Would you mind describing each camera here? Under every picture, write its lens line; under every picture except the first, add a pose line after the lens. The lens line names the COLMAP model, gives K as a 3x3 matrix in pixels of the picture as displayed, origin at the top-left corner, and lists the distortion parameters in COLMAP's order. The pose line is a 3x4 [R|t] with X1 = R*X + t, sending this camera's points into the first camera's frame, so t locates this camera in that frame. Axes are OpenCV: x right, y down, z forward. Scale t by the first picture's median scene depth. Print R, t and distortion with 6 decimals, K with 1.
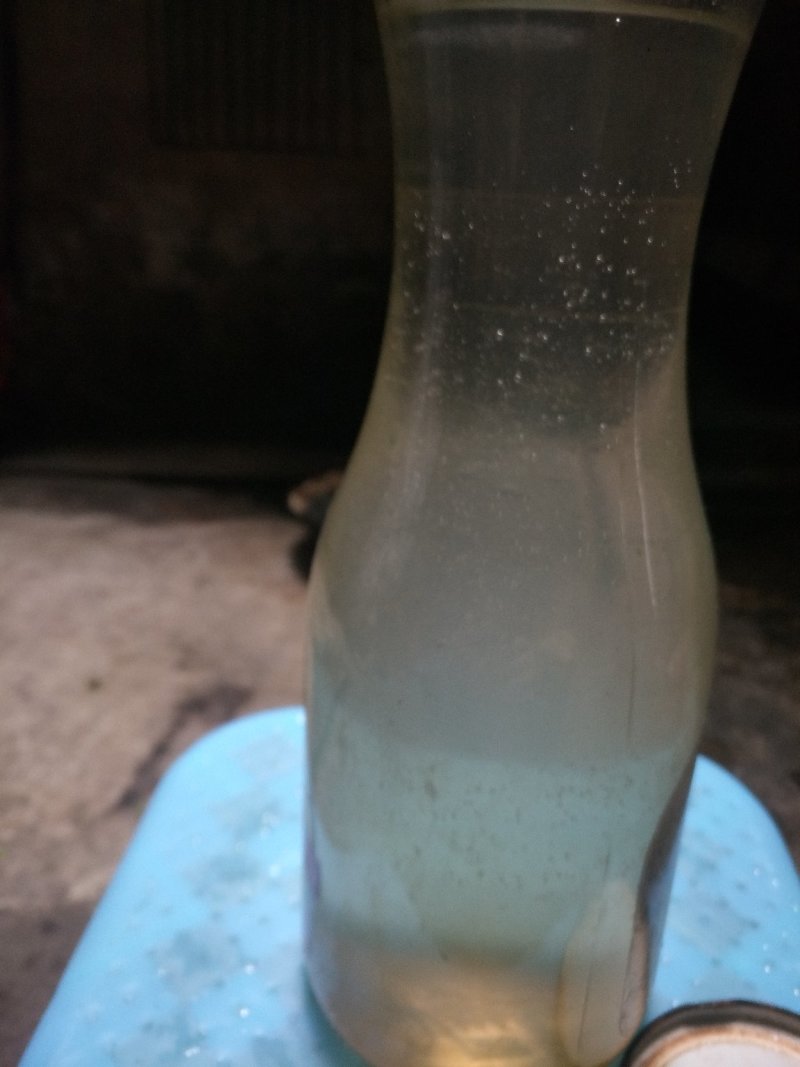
lens RADIAL K [[880.3, 0, 419.9], [0, 880.3, 521.3], [0, 0, 1]] dist [-0.036087, -0.002243]
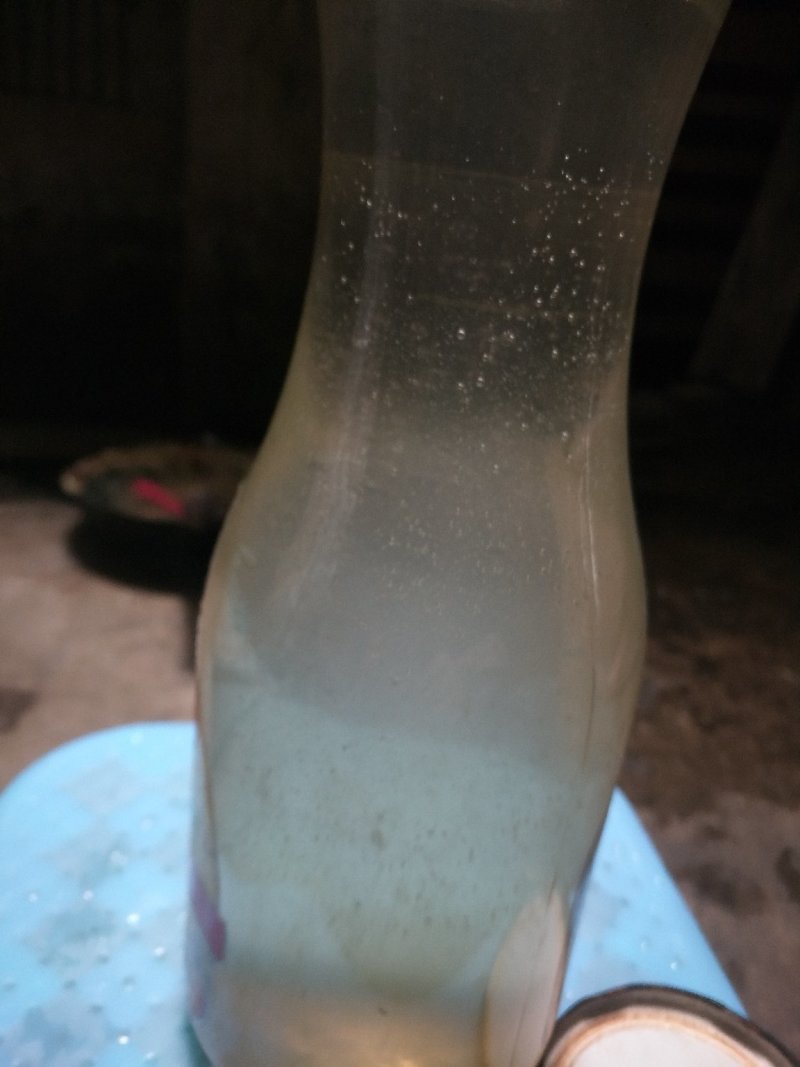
lens RADIAL K [[880.3, 0, 443.3], [0, 880.3, 526.0], [0, 0, 1]] dist [-0.036087, -0.002243]
pose [[0.960724, -0.029199, 0.275964, -0.165640], [0.019306, 0.999072, 0.038500, -0.047847], [-0.276832, -0.031660, 0.960397, 0.138835]]
